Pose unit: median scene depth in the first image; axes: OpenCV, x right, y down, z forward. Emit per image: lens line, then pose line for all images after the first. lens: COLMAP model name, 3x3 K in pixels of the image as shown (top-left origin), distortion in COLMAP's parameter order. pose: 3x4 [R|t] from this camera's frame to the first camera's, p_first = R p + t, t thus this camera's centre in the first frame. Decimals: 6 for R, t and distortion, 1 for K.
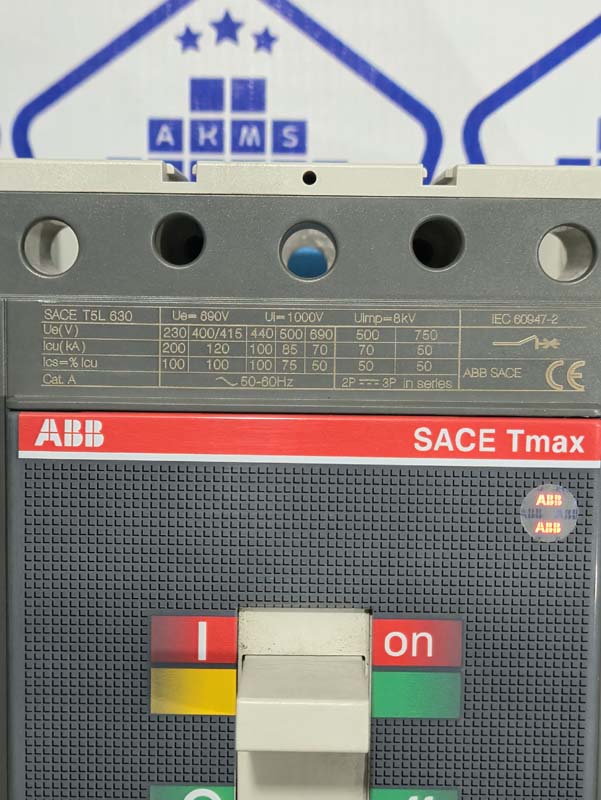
lens RADIAL K [[1120.1, 0, 304.6], [0, 1120.1, 399.8], [0, 0, 1]] dist [0.033211, 0.000000]
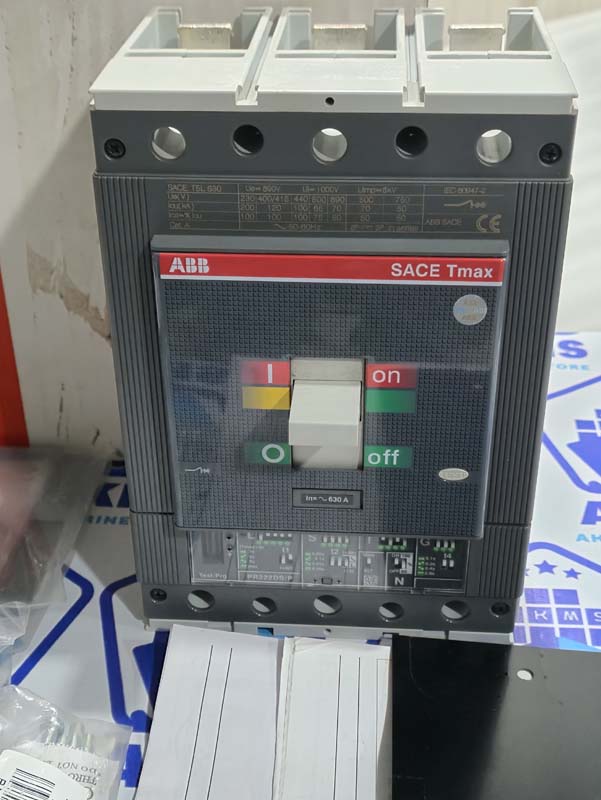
lens RADIAL K [[1120.1, 0, 298.1], [0, 1120.1, 398.3], [0, 0, 1]] dist [0.033211, 0.000000]
pose [[0.997531, 0.014555, -0.068699, 0.075350], [0.018349, 0.890276, 0.455051, -0.554504], [0.067784, -0.455188, 0.887811, -0.587294]]
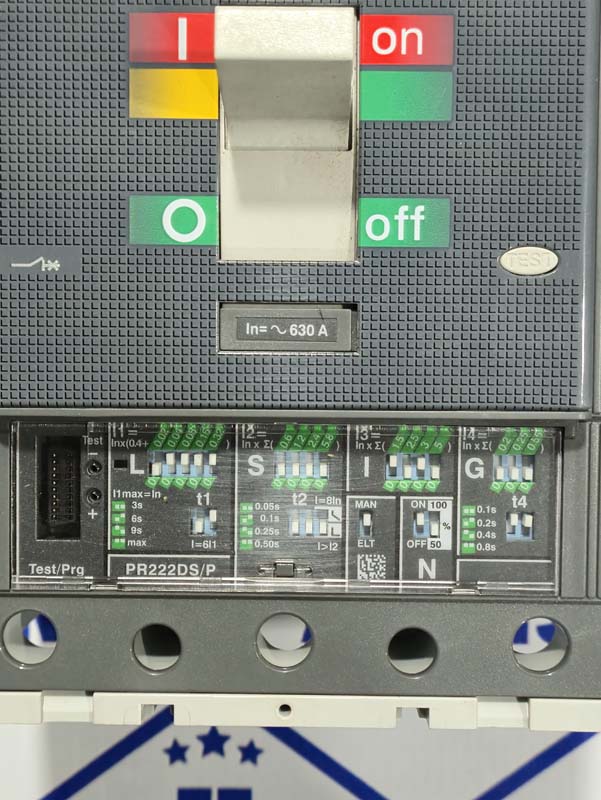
lens RADIAL K [[1120.1, 0, 295.6], [0, 1120.1, 401.1], [0, 0, 1]] dist [0.033211, 0.000000]
pose [[0.999950, -0.005091, -0.008600, 0.012060], [0.004841, 0.999571, -0.028882, 0.550619], [0.008744, 0.028839, 0.999546, 0.048495]]
